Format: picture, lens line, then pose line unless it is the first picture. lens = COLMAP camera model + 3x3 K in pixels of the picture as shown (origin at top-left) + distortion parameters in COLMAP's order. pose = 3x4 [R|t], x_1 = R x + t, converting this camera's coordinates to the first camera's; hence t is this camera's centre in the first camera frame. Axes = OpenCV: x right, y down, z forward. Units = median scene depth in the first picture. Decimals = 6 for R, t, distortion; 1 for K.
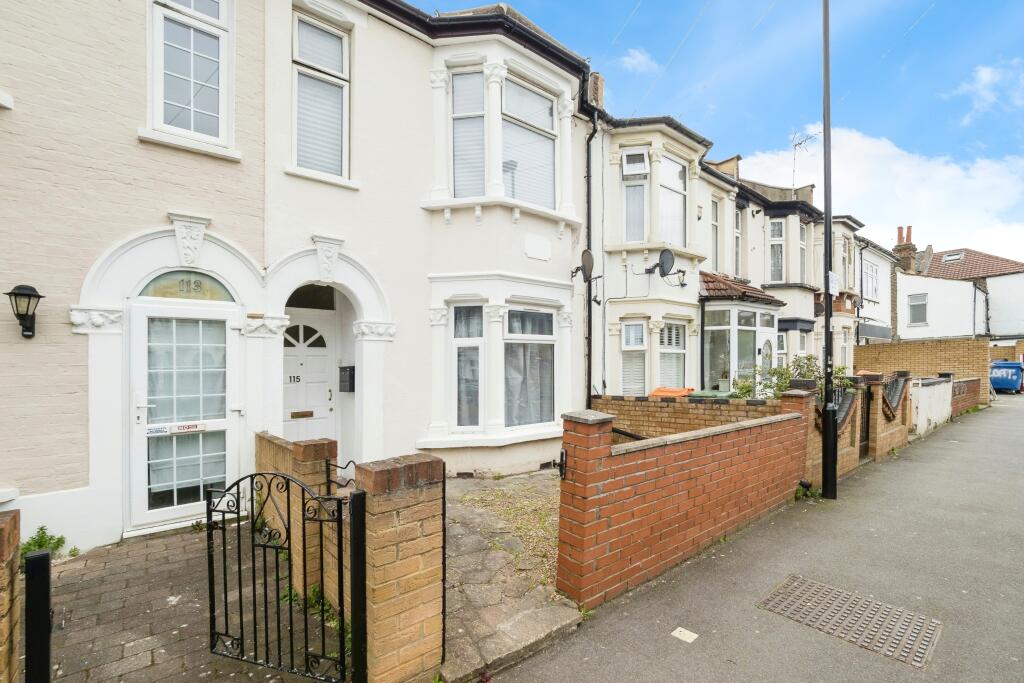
lens RADIAL K [[443.5, 0, 510.4], [0, 443.5, 342.6], [0, 0, 1]] dist [-0.007427, -0.000483]
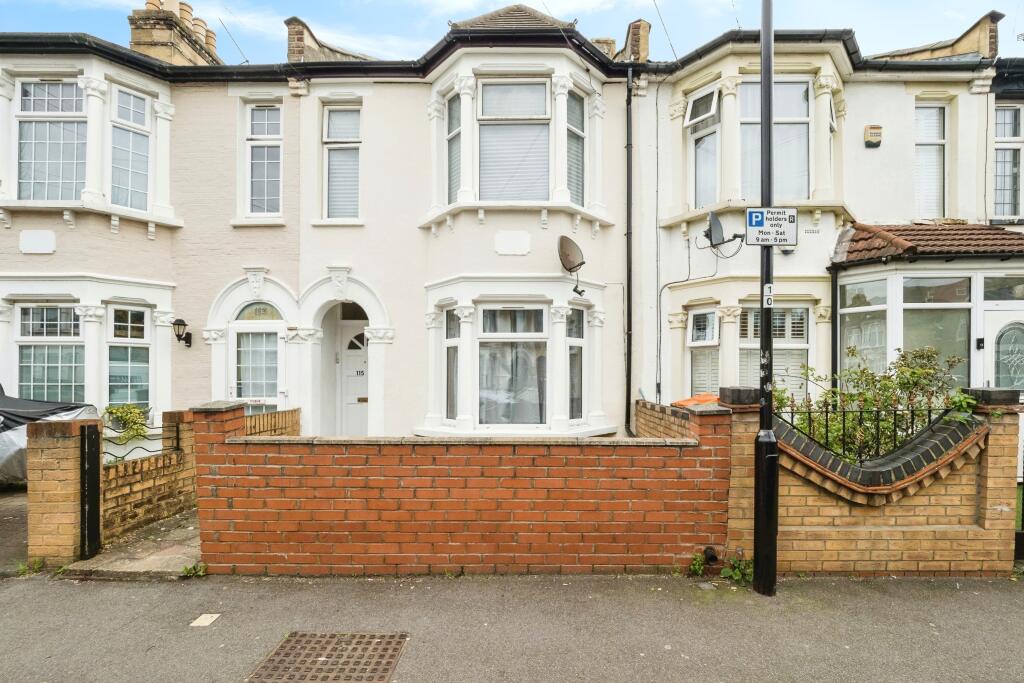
lens RADIAL K [[423.4, 0, 512.0], [0, 423.4, 341.5], [0, 0, 1]] dist [-0.007123, 0.000342]
pose [[0.776944, -0.026824, -0.628998, 0.674858], [0.024817, 0.999620, -0.011975, 0.013452], [0.629081, -0.006306, 0.777314, 0.289138]]
